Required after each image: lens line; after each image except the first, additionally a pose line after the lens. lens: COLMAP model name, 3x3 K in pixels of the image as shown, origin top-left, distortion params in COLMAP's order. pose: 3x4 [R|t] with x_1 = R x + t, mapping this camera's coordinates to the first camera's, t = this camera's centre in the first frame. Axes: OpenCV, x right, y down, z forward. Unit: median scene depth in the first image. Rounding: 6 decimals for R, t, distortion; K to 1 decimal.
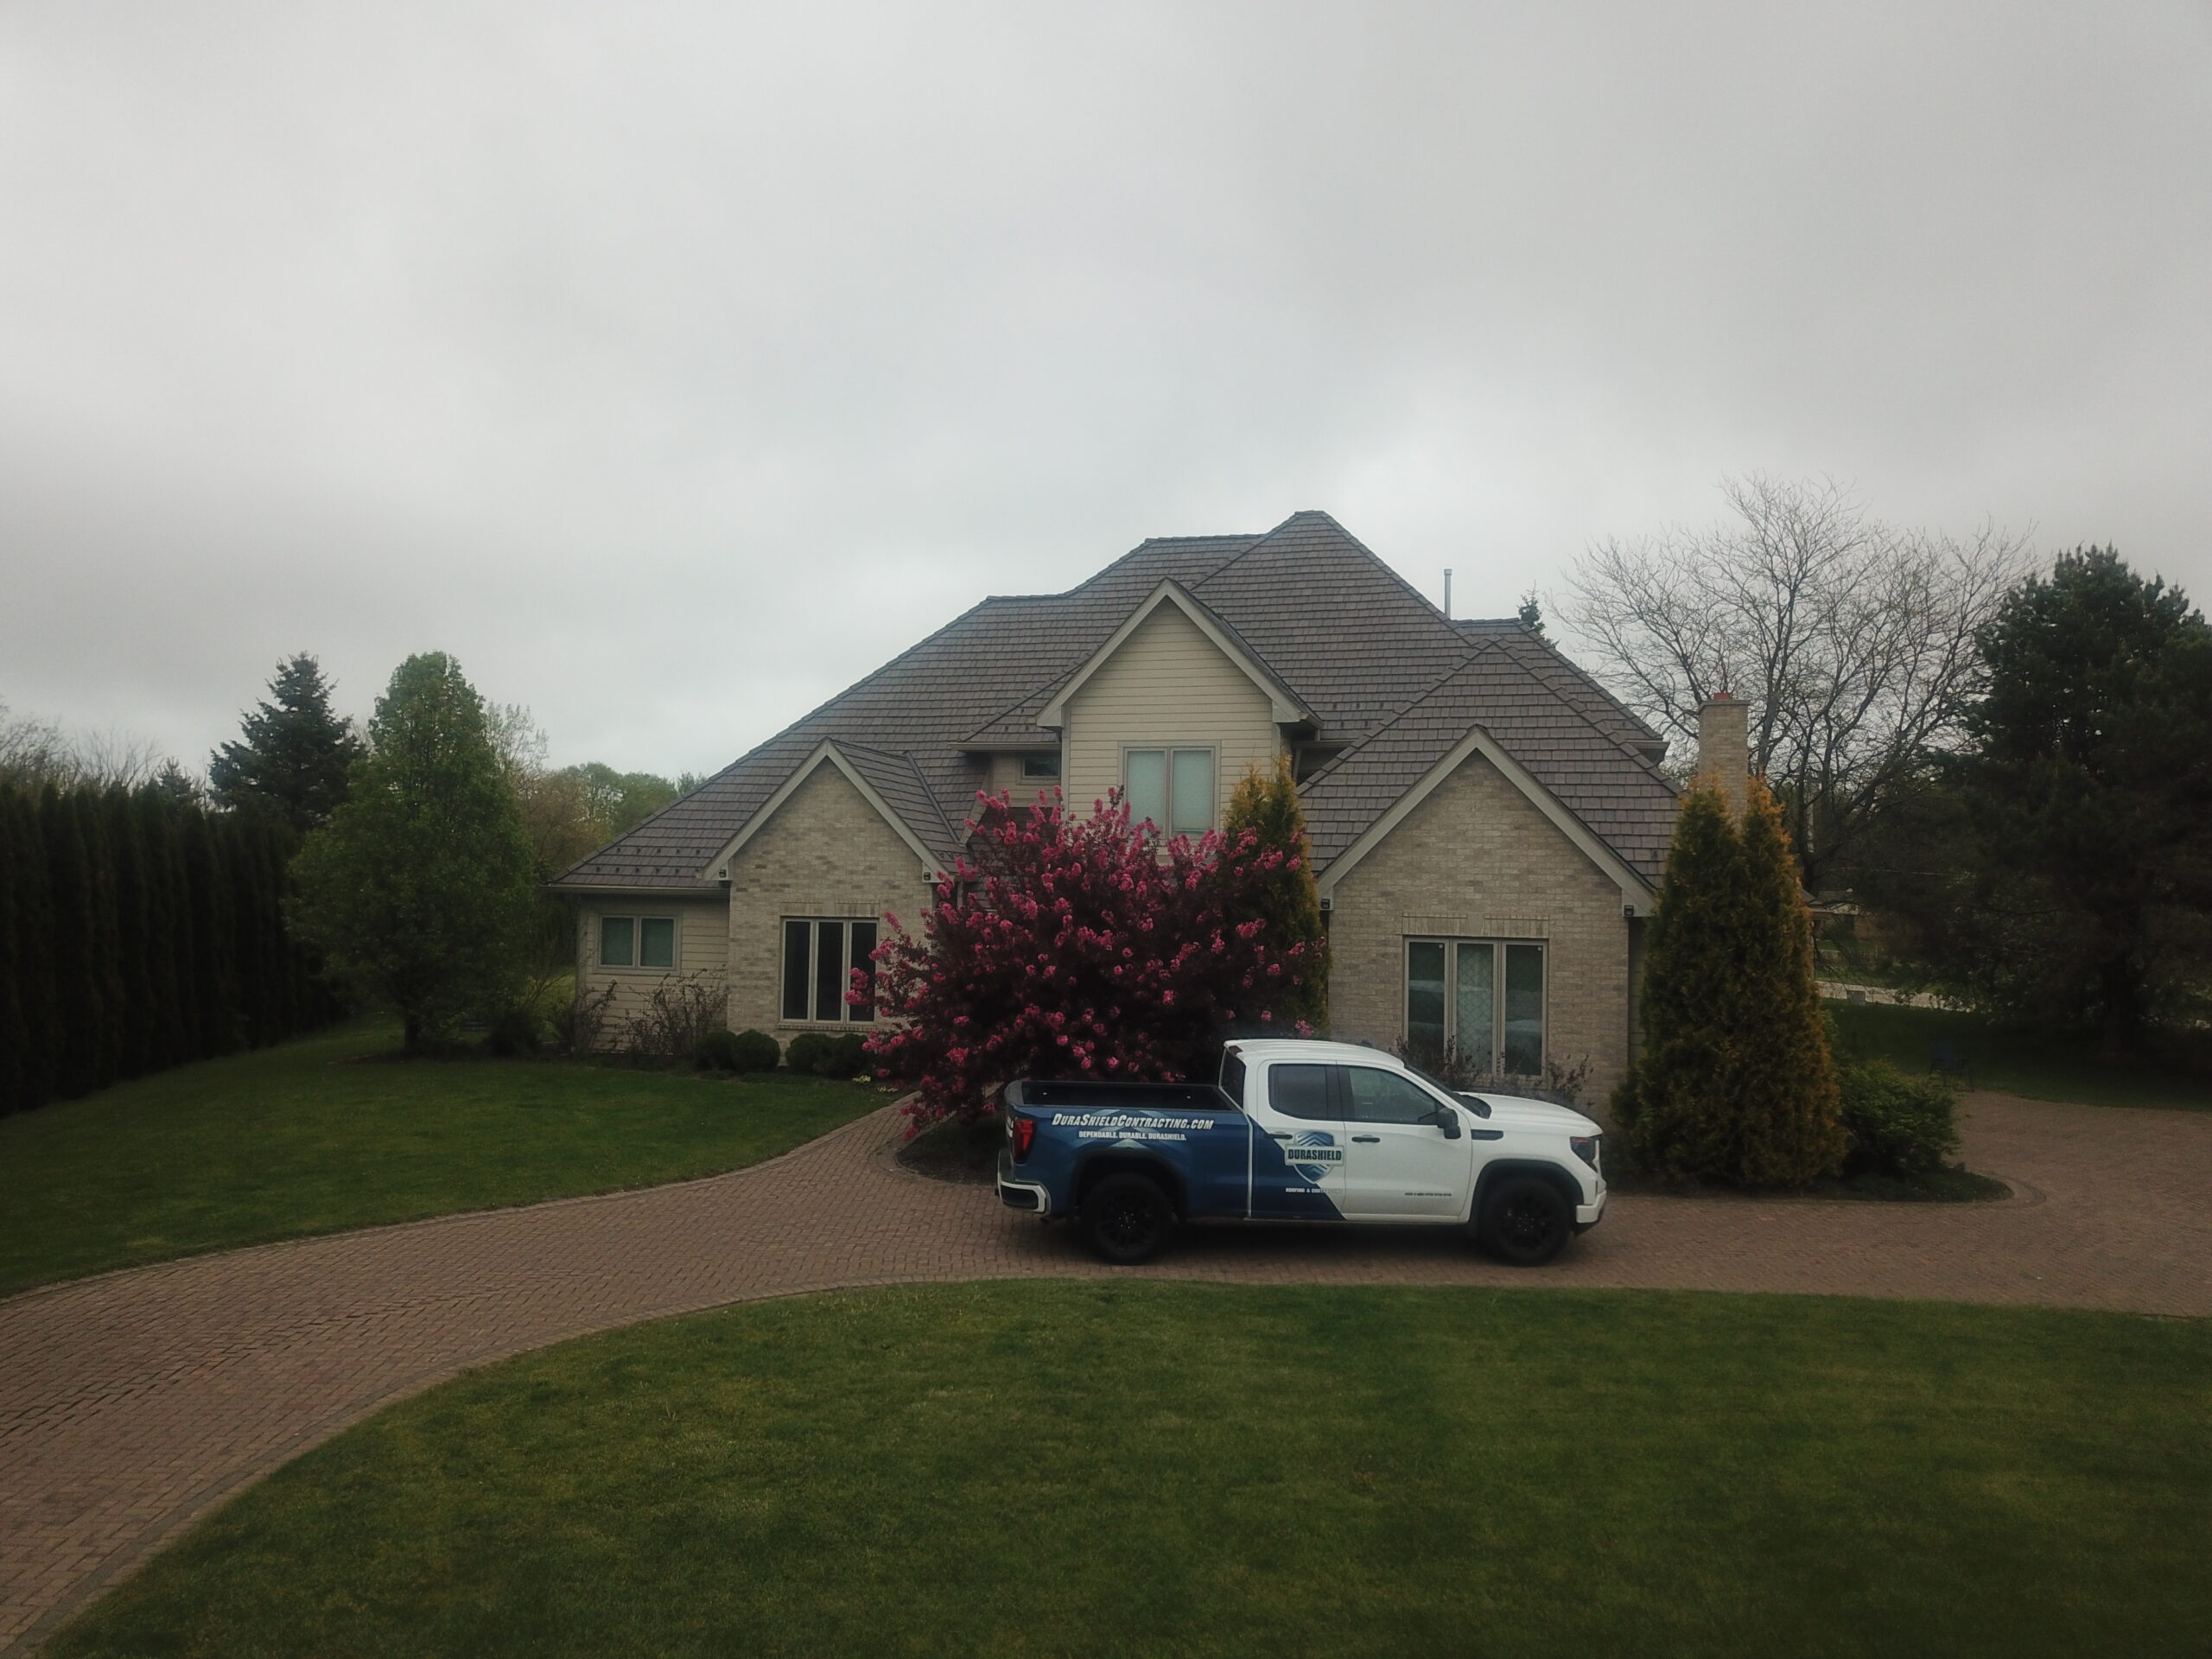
lens RADIAL K [[1677.2, 0, 1106.0], [0, 1677.2, 829.5], [0, 0, 1]] dist [0.006051, -0.003528]
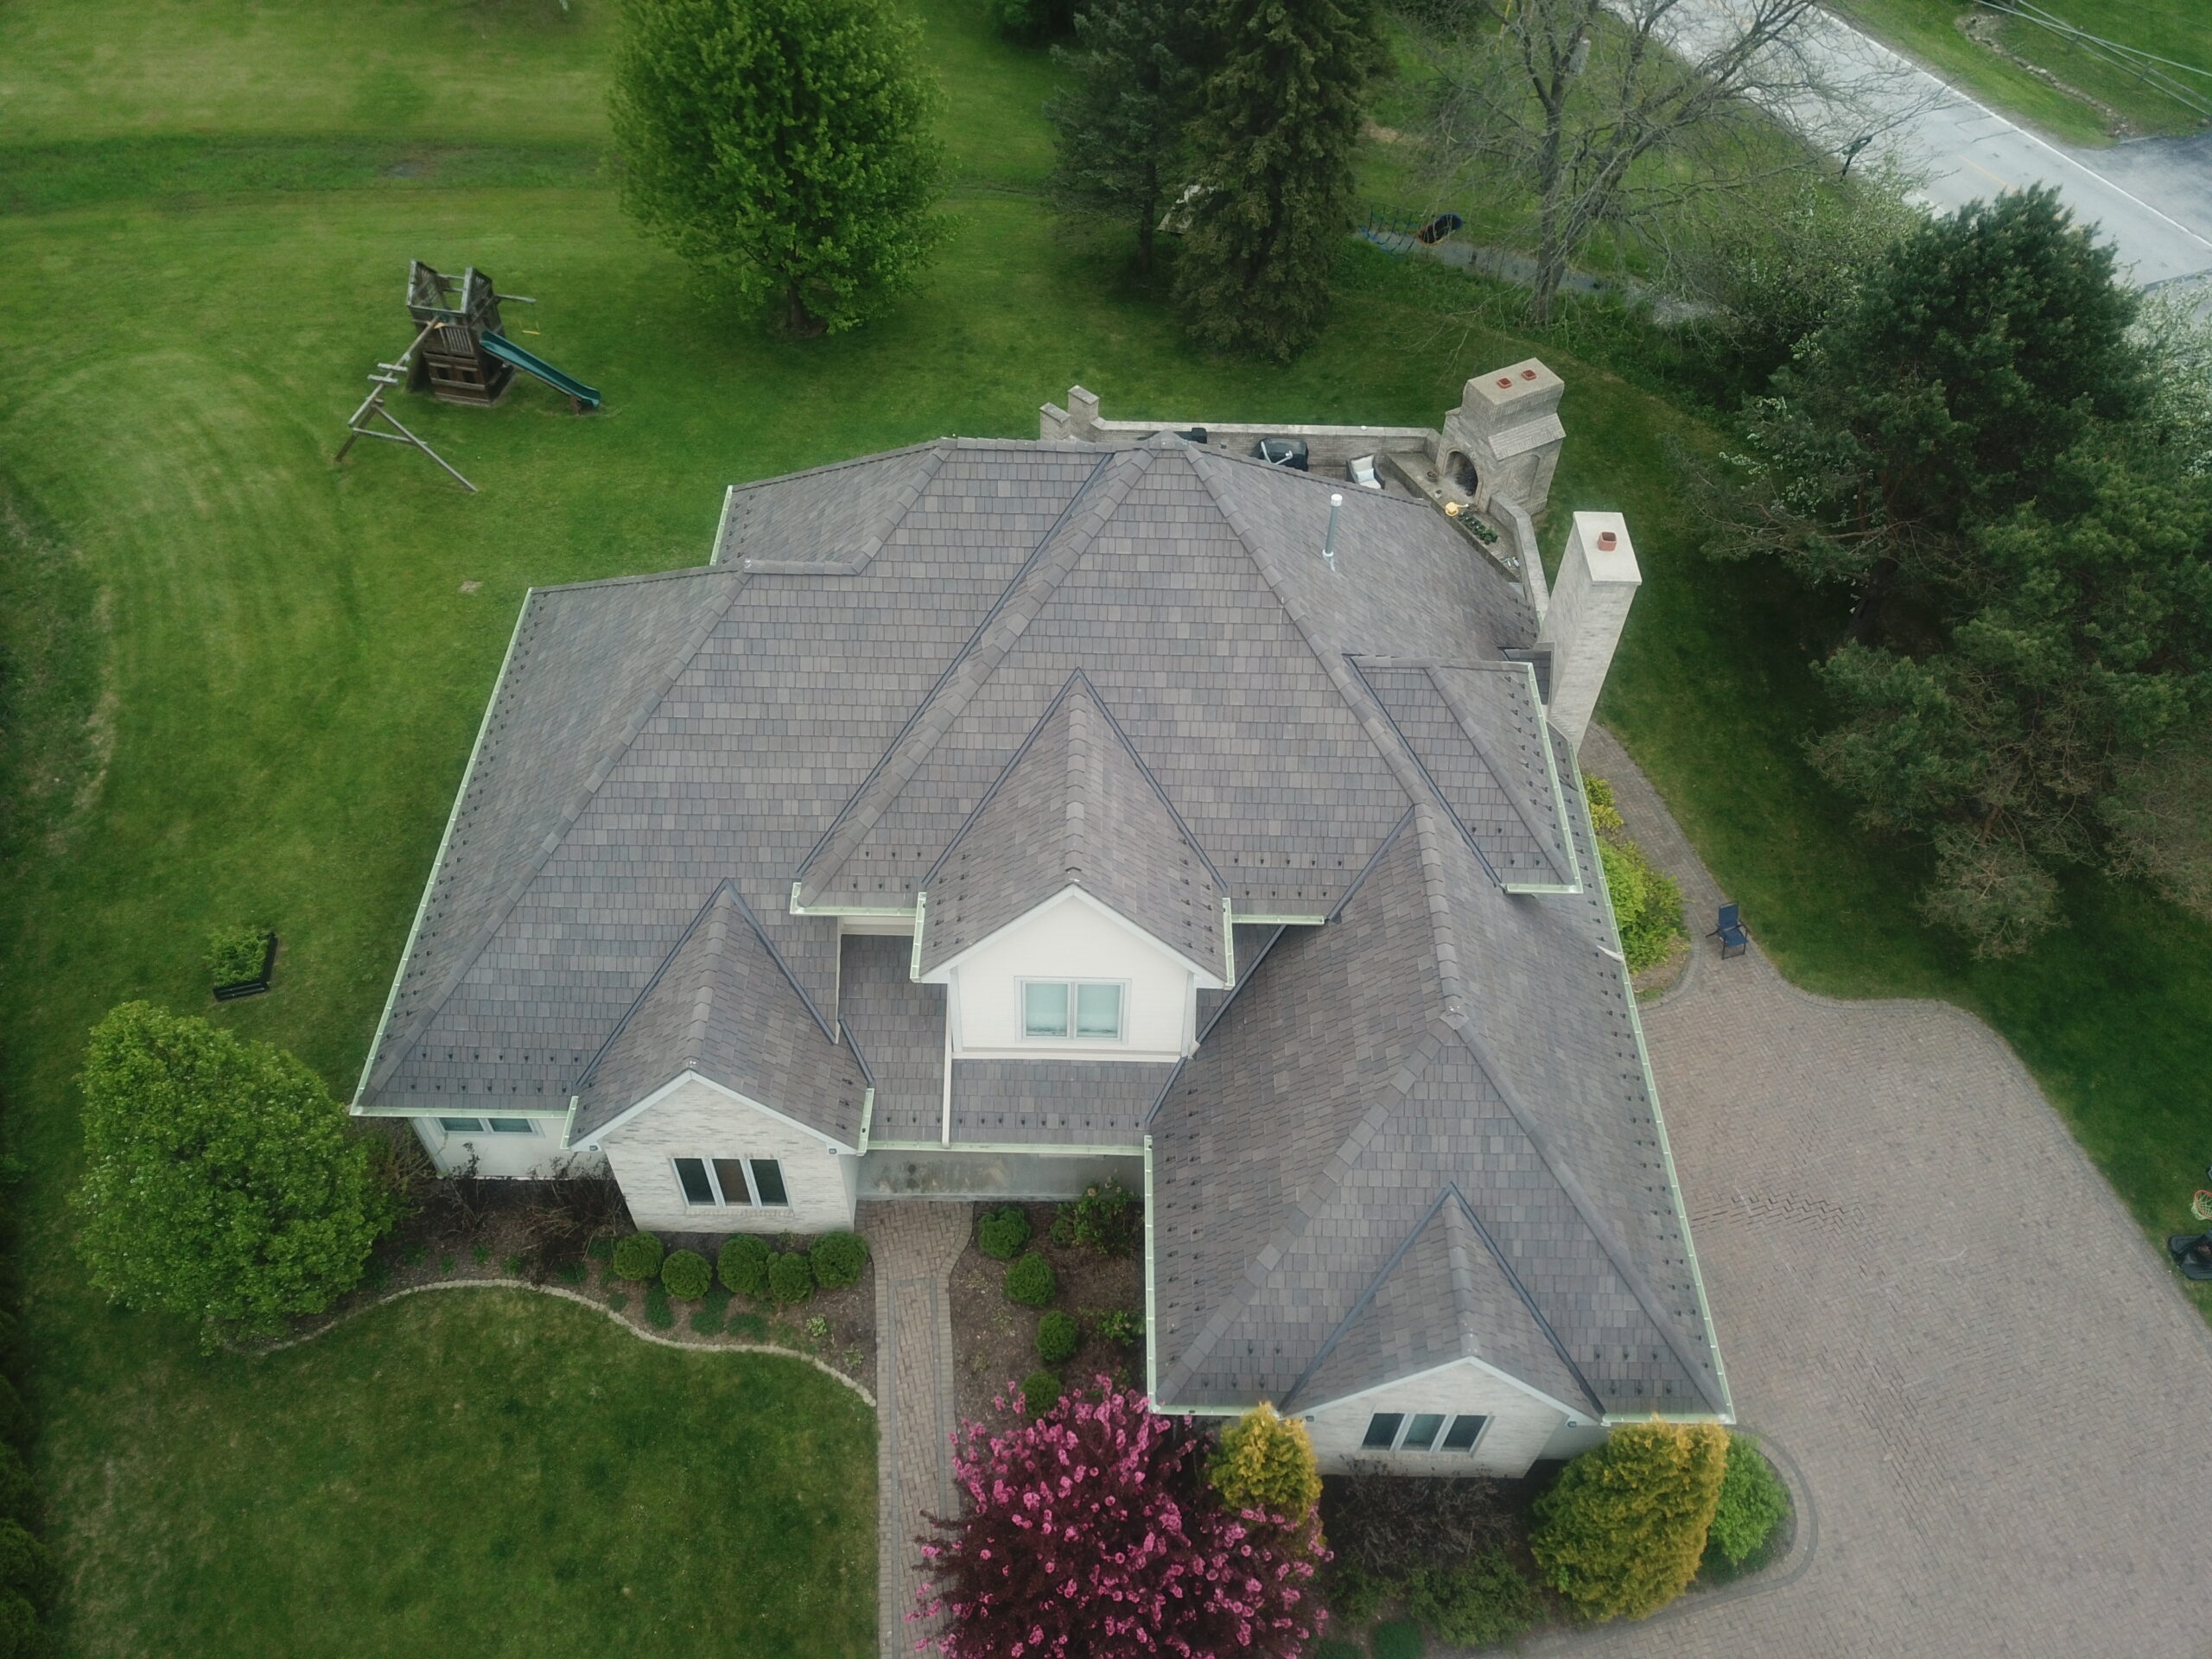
lens RADIAL K [[1677.2, 0, 1106.0], [0, 1677.2, 829.5], [0, 0, 1]] dist [0.006051, -0.003528]
pose [[0.964733, -0.197753, 0.173736, -0.110214], [-0.014338, 0.619557, 0.784821, -1.052348], [-0.262840, -0.759633, 0.594872, 0.676509]]
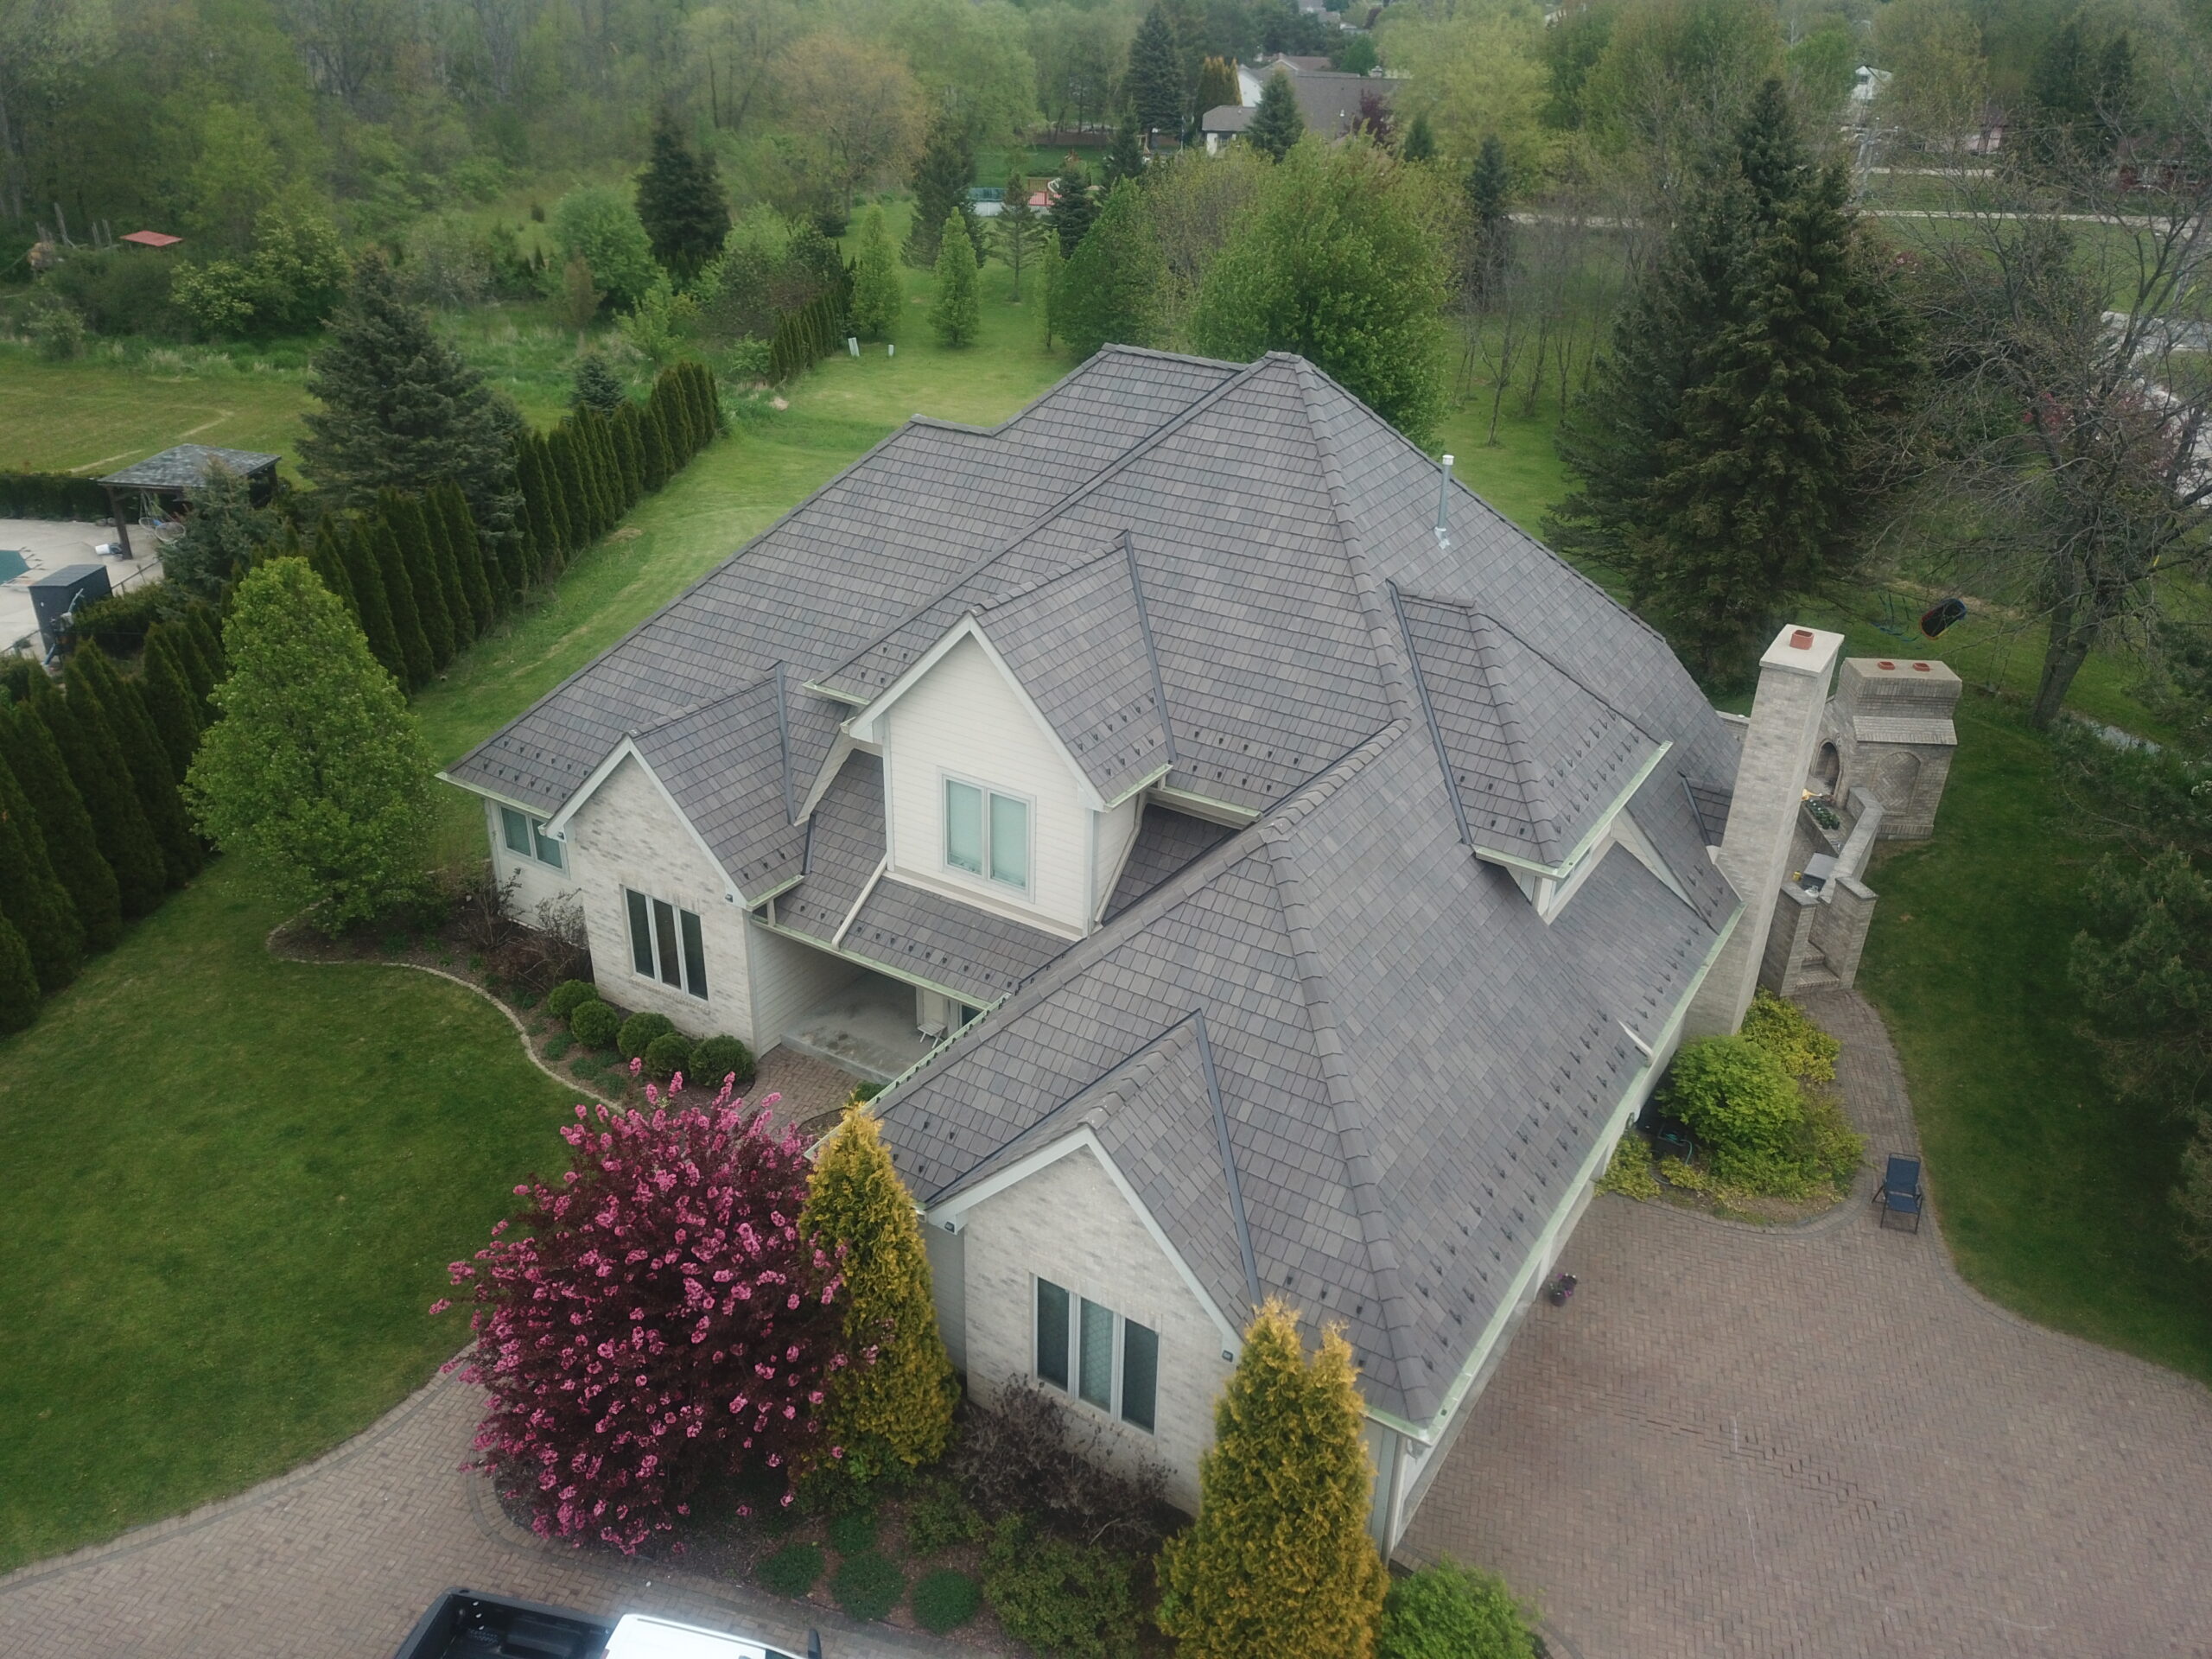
lens RADIAL K [[1668.2, 0, 1105.9], [0, 1668.2, 847.0], [0, 0, 1]] dist [-0.001981, 0.002259]
pose [[0.960427, 0.135135, -0.243556, 0.406037], [0.003246, 0.868932, 0.494920, -0.582879], [0.278515, -0.476125, 0.834107, 0.369398]]
